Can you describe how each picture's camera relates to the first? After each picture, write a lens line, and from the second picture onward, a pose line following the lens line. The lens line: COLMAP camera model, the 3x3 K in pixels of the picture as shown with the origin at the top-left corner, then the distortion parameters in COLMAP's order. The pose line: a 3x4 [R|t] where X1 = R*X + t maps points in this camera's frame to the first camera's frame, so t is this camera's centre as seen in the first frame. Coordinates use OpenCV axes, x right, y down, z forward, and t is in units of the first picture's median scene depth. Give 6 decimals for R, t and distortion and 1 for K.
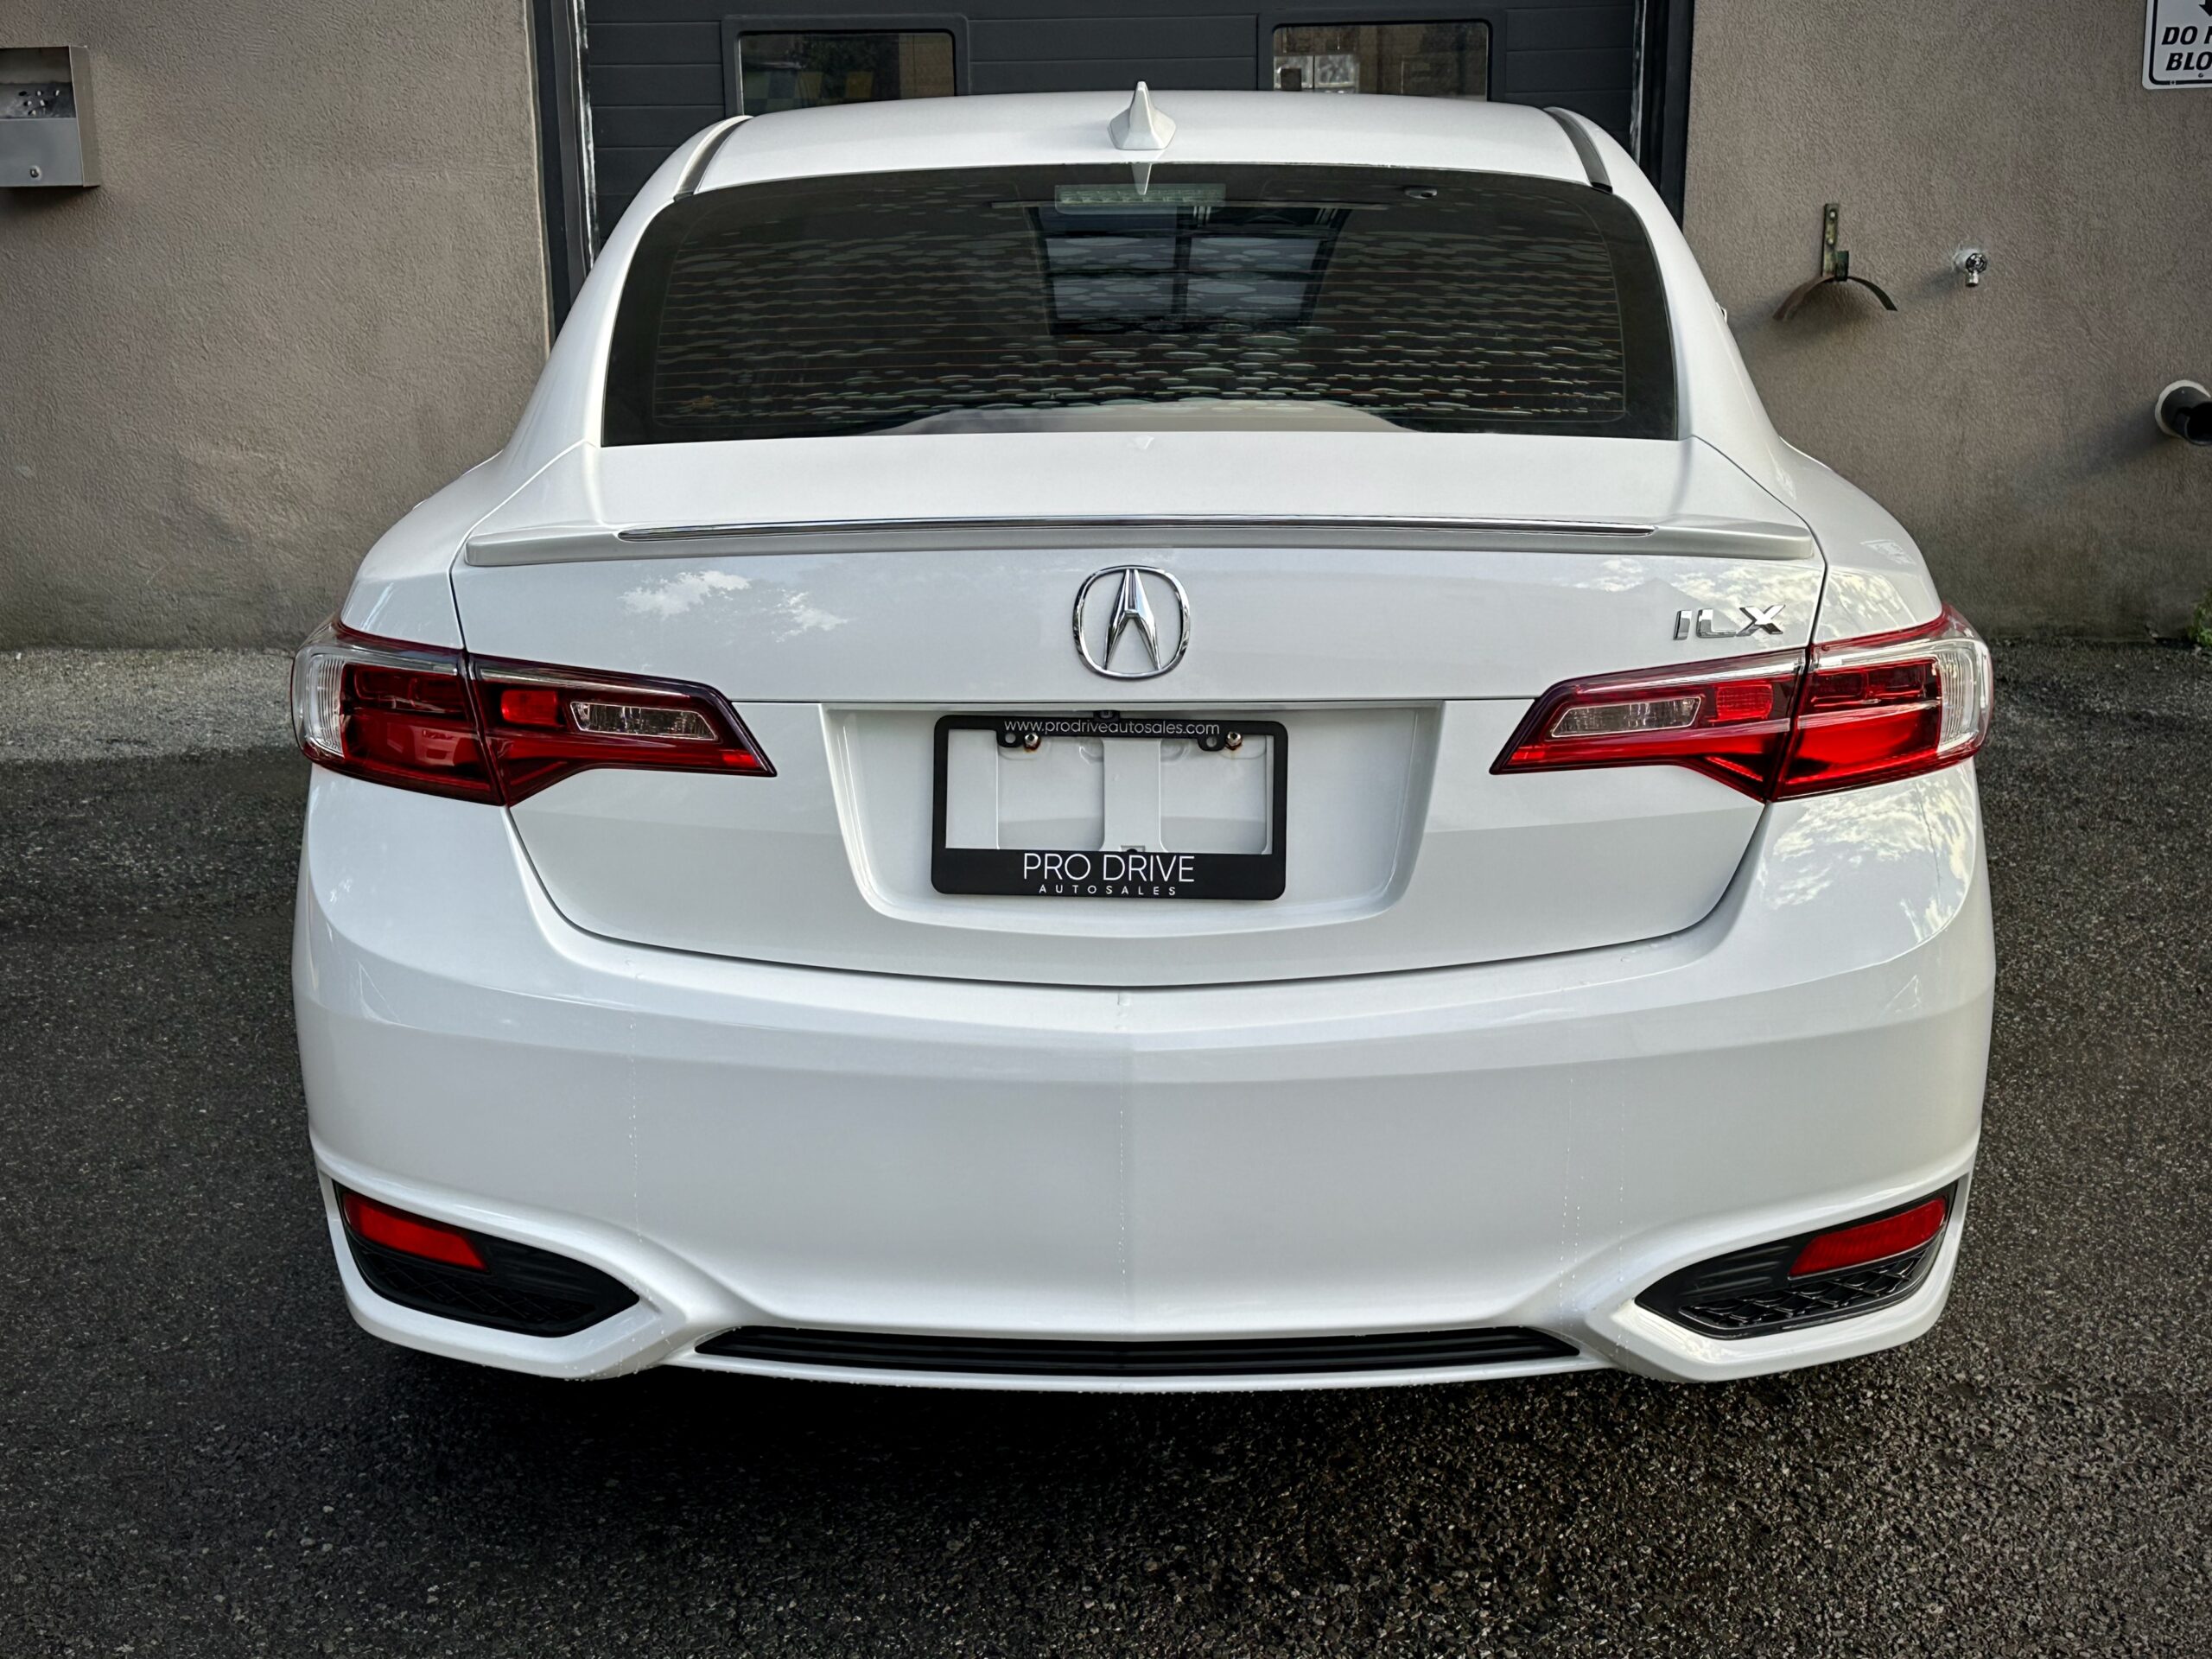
lens RADIAL K [[2824.5, 0, 1087.4], [0, 2824.5, 853.3], [0, 0, 1]] dist [0.100452, 0.000000]
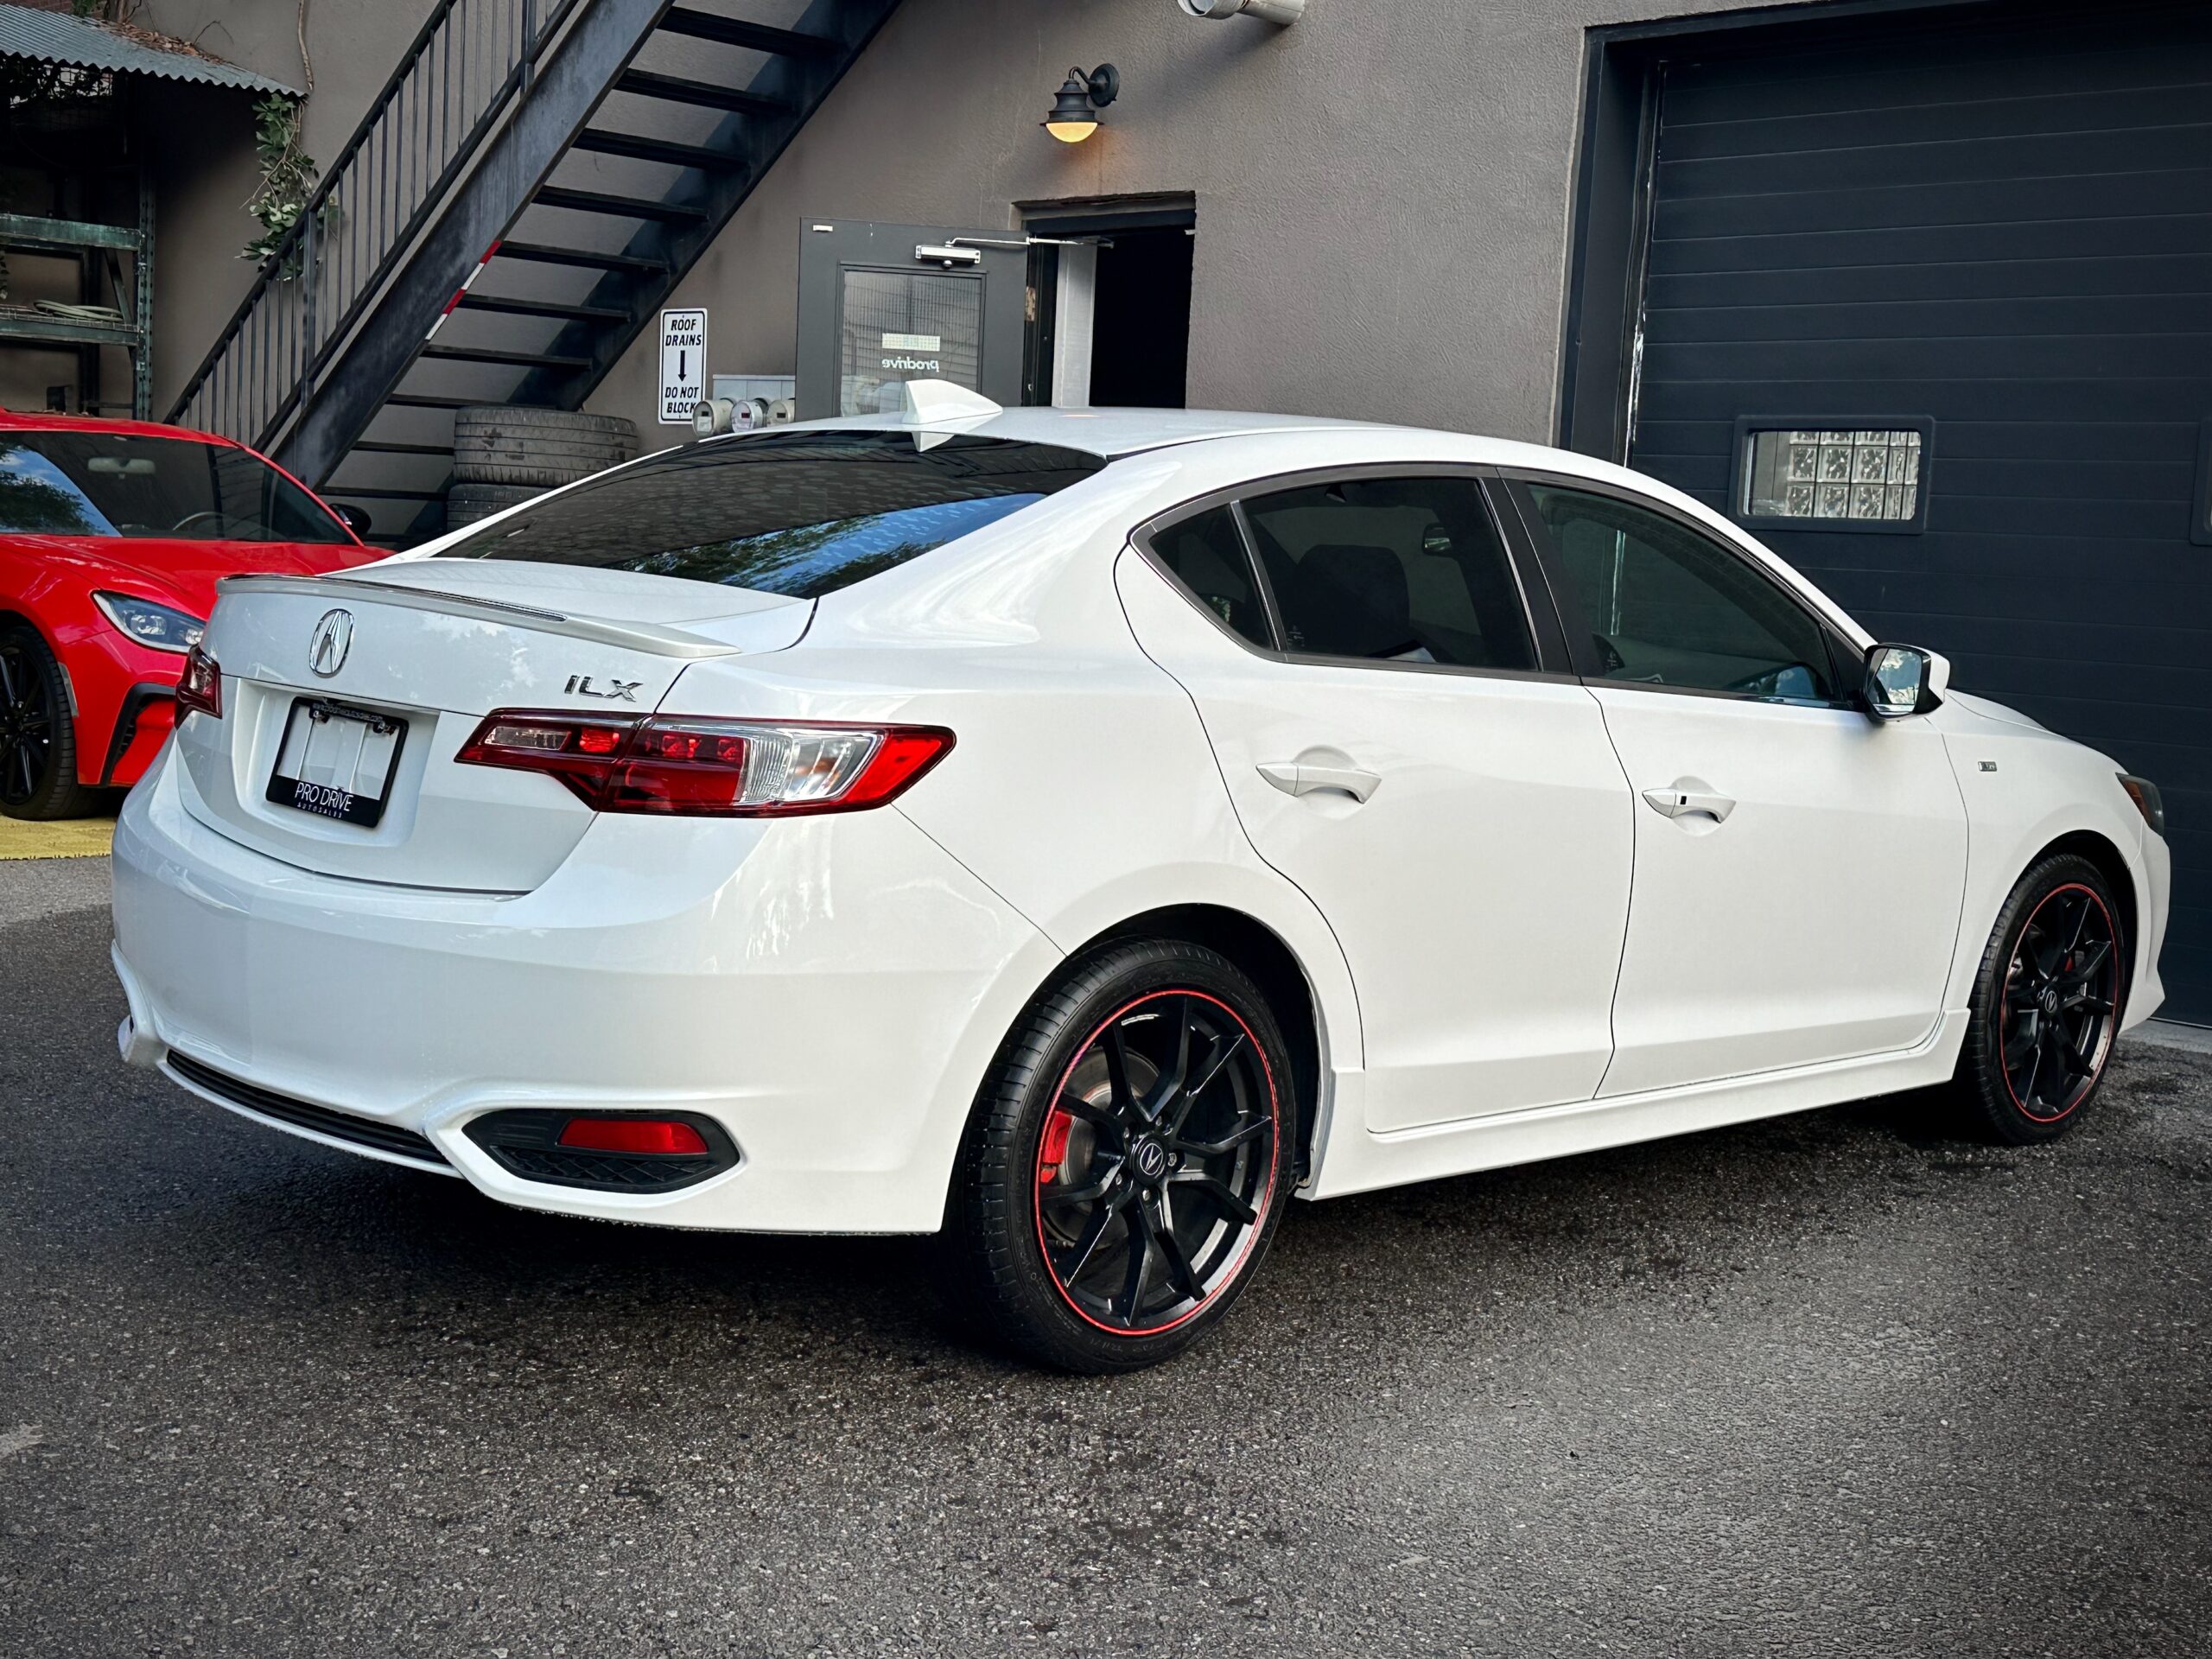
lens RADIAL K [[2824.5, 0, 1117.4], [0, 2824.5, 831.9], [0, 0, 1]] dist [0.100452, 0.000000]
pose [[0.711305, 0.121362, -0.692327, 0.905884], [-0.237317, 0.968607, -0.074030, 0.023149], [0.661608, 0.216959, 0.717777, 0.086973]]
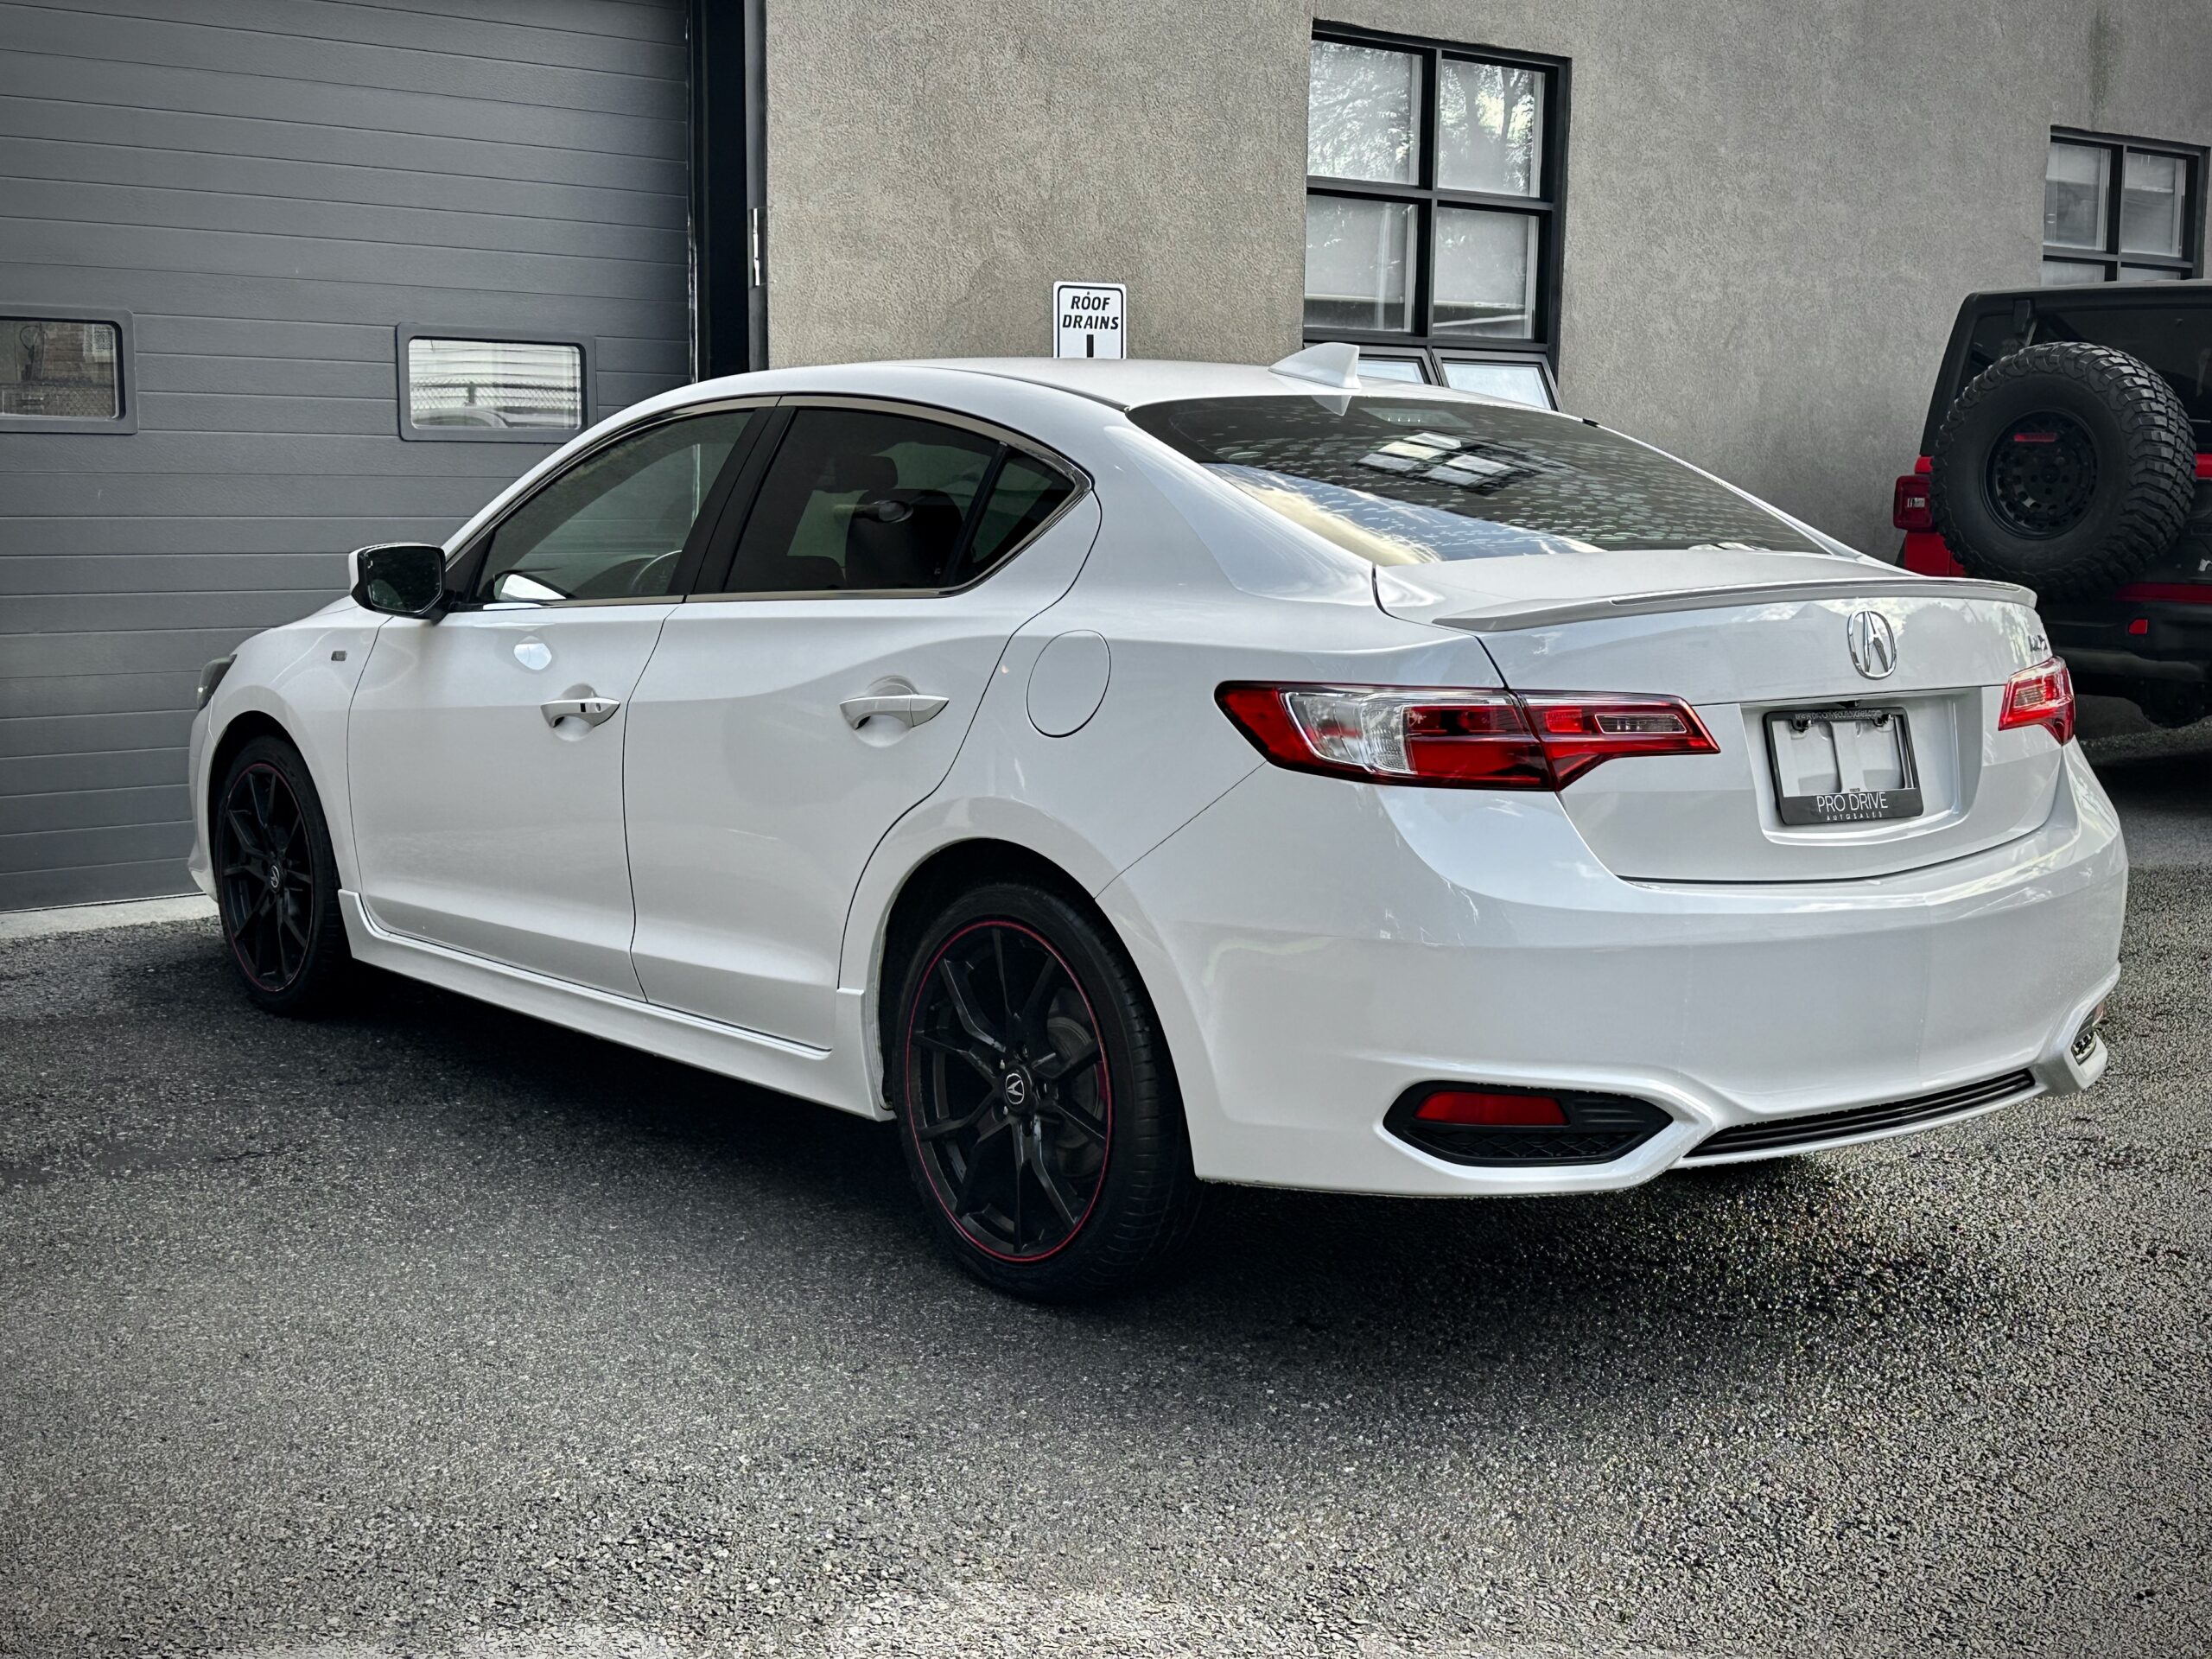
lens RADIAL K [[2824.5, 0, 1114.5], [0, 2824.5, 817.5], [0, 0, 1]] dist [0.100452, 0.000000]
pose [[0.758573, -0.060248, 0.648797, -0.838098], [0.151070, 0.984847, -0.085177, 0.054364], [-0.633834, 0.162627, 0.756180, 0.033768]]
